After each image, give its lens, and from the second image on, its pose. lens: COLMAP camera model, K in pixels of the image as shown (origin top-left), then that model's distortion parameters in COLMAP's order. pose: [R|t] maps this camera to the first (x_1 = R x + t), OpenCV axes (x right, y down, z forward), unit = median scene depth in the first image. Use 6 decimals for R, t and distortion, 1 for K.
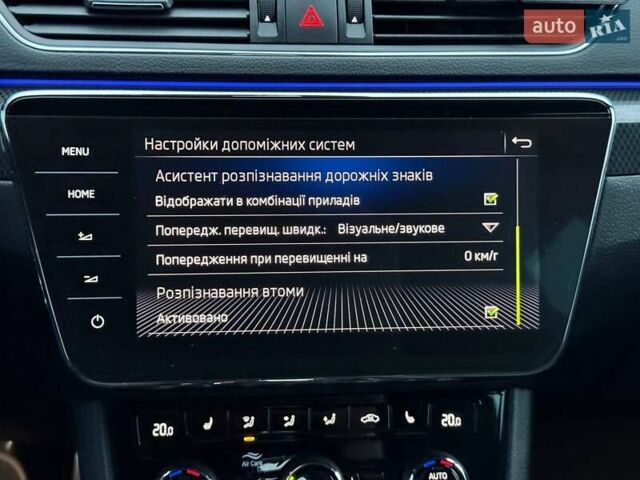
lens RADIAL K [[890.2, 0, 319.2], [0, 890.2, 244.3], [0, 0, 1]] dist [0.128030, -0.064042]
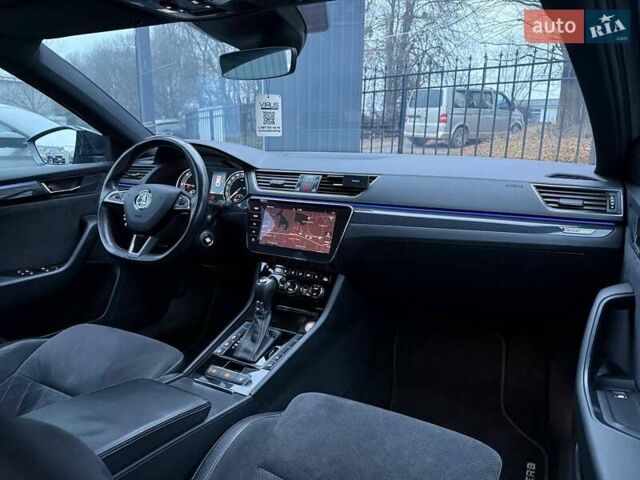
lens RADIAL K [[457.6, 0, 320.0], [0, 457.6, 240.0], [0, 0, 1]] dist [0.049269, -0.060501]
pose [[0.833878, 0.104308, -0.542003, 1.449734], [-0.190696, 0.975956, -0.105567, 0.278674], [0.517960, 0.191388, 0.833719, -0.988712]]
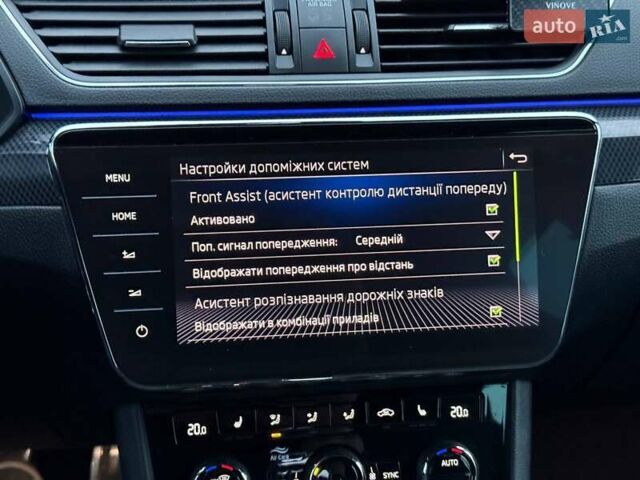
lens RADIAL K [[896.8, 0, 316.3], [0, 896.8, 239.9], [0, 0, 1]] dist [0.144613, -0.023993]
pose [[0.999178, -0.029860, 0.027436, -0.056479], [0.030115, 0.999507, -0.008933, -0.009310], [-0.027155, 0.009751, 0.999584, -0.108993]]
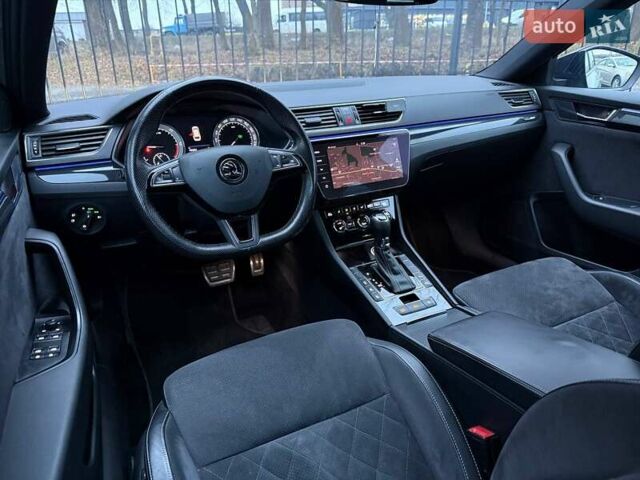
lens RADIAL K [[456.5, 0, 320.2], [0, 456.5, 257.8], [0, 0, 1]] dist [0.022309, -0.003837]
pose [[0.935781, -0.193698, 0.294611, -1.023091], [0.178179, 0.980829, 0.078910, 0.249375], [-0.304248, -0.021349, 0.952354, -1.298687]]
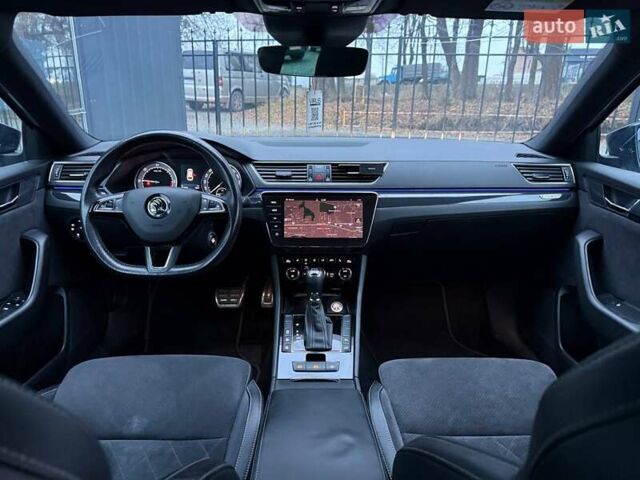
lens RADIAL K [[460.1, 0, 320.0], [0, 460.1, 240.0], [0, 0, 1]] dist [0.039635, 0.000325]
pose [[0.996521, 0.006897, -0.083051, 0.216434], [-0.013424, 0.996840, -0.078291, 0.306991], [0.082249, 0.079133, 0.993465, -1.565189]]
